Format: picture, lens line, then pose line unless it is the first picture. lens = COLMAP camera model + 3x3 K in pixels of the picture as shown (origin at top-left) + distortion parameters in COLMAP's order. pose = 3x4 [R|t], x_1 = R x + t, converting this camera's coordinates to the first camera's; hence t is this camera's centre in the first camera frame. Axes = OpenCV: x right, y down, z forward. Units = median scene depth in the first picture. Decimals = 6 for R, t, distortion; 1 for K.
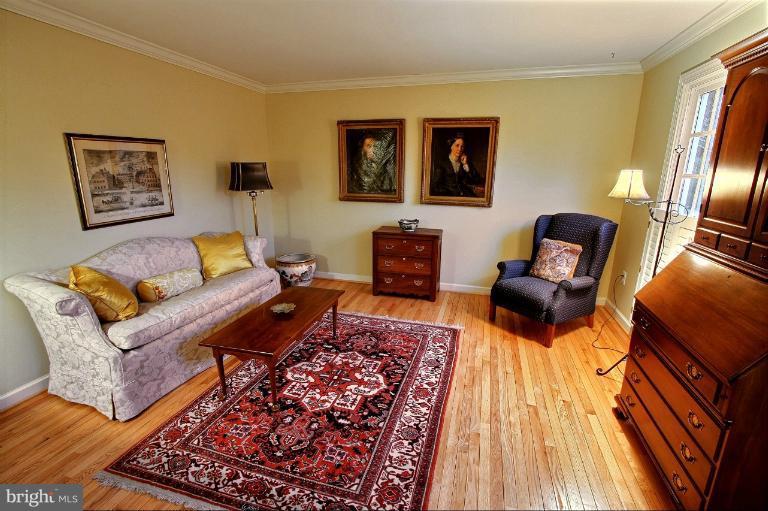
lens RADIAL K [[355.6, 0, 385.6], [0, 355.6, 256.3], [0, 0, 1]] dist [-0.012895, 0.001965]
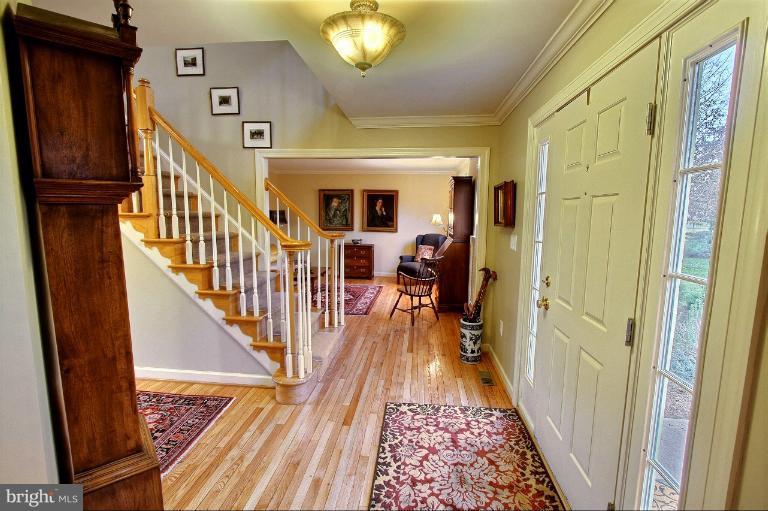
lens RADIAL K [[355.6, 0, 384.2], [0, 355.6, 256.9], [0, 0, 1]] dist [-0.012895, 0.001965]
pose [[0.984039, -0.017788, 0.177059, -0.141624], [0.039315, 0.992136, -0.118831, 0.244916], [-0.173553, 0.123896, 0.977000, -0.976164]]
